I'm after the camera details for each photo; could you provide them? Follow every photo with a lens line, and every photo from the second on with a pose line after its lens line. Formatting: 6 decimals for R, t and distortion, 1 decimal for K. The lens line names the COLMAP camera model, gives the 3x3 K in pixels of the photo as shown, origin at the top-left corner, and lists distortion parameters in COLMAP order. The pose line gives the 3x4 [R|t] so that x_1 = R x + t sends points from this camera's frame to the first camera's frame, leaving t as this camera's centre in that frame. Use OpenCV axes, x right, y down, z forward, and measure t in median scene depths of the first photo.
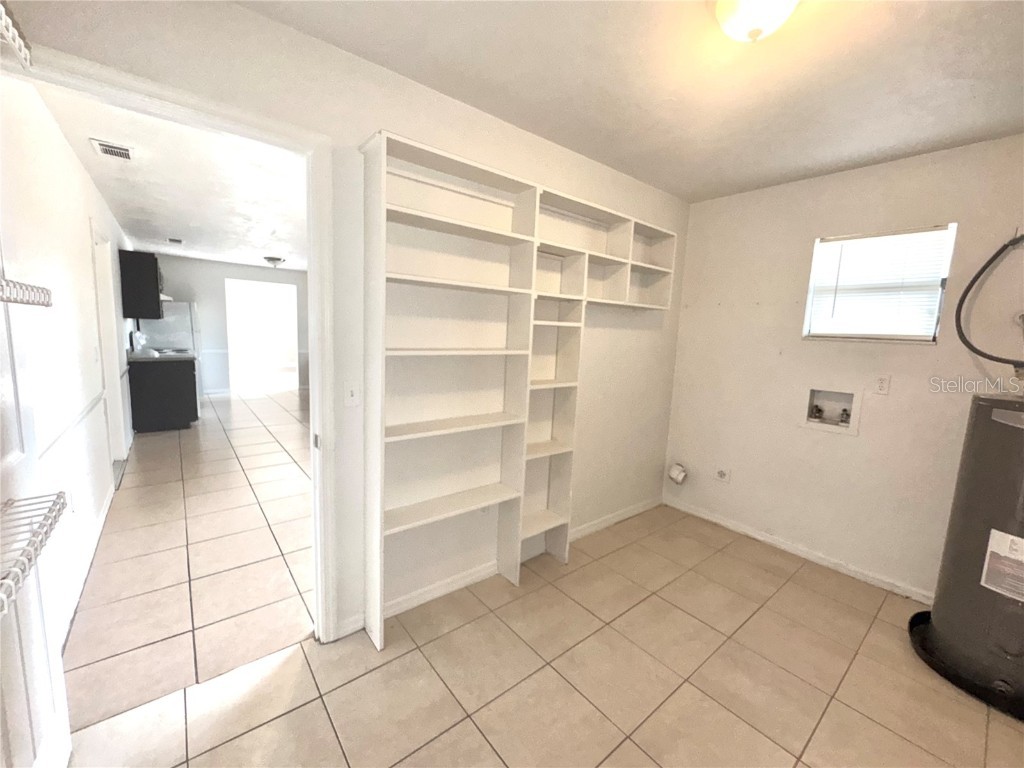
lens RADIAL K [[410.8, 0, 510.7], [0, 410.8, 384.2], [0, 0, 1]] dist [-0.001132, 0.000081]
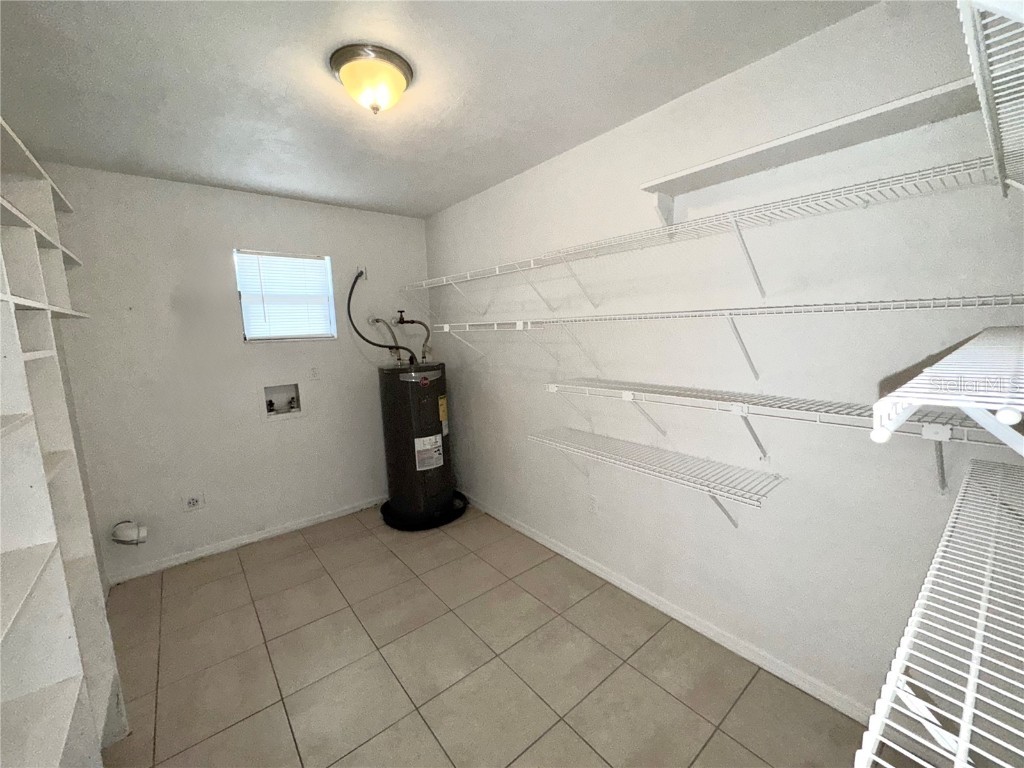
lens RADIAL K [[410.8, 0, 510.7], [0, 410.8, 384.2], [0, 0, 1]] dist [-0.001132, 0.000081]
pose [[0.000898, -0.185816, 0.982584, -0.363943], [0.161588, 0.969699, 0.183231, -0.093783], [-0.986858, 0.158609, 0.030897, 0.318391]]
